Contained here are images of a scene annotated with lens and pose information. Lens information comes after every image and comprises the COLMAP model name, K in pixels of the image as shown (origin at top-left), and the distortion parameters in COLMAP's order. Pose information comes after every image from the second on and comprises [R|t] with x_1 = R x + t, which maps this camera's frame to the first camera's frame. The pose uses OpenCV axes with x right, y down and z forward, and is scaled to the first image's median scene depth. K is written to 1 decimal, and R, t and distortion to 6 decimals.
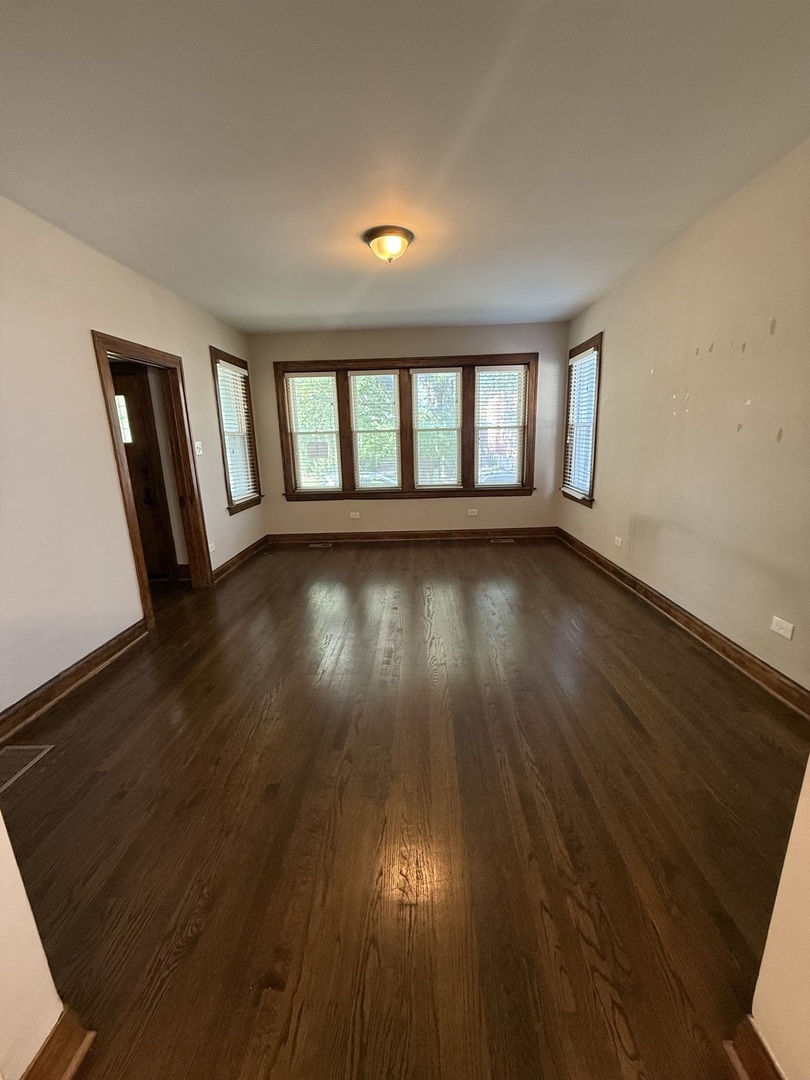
lens RADIAL K [[429.7, 0, 405.0], [0, 429.7, 540.0], [0, 0, 1]] dist [0.000723, 0.000078]
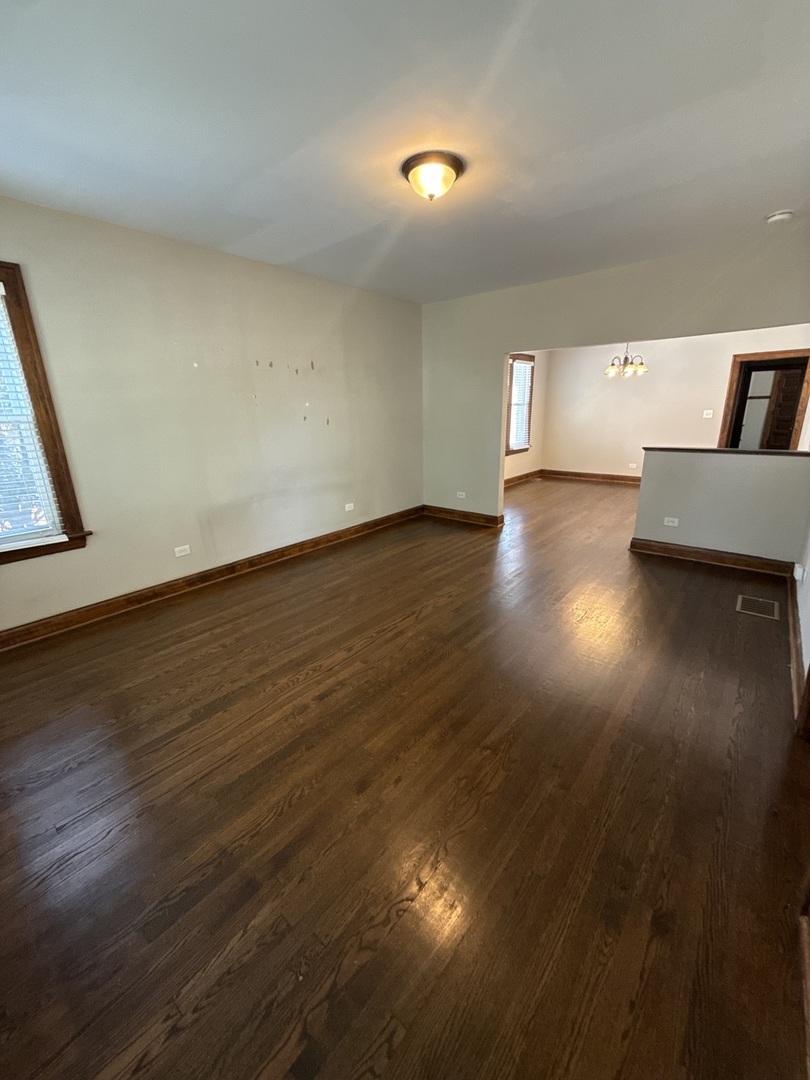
lens RADIAL K [[429.7, 0, 405.0], [0, 429.7, 540.0], [0, 0, 1]] dist [0.000723, 0.000078]
pose [[-0.787831, -0.133470, 0.601256, -0.299447], [0.191250, 0.874960, 0.444825, -0.244244], [-0.585445, 0.465437, -0.663794, 0.992220]]
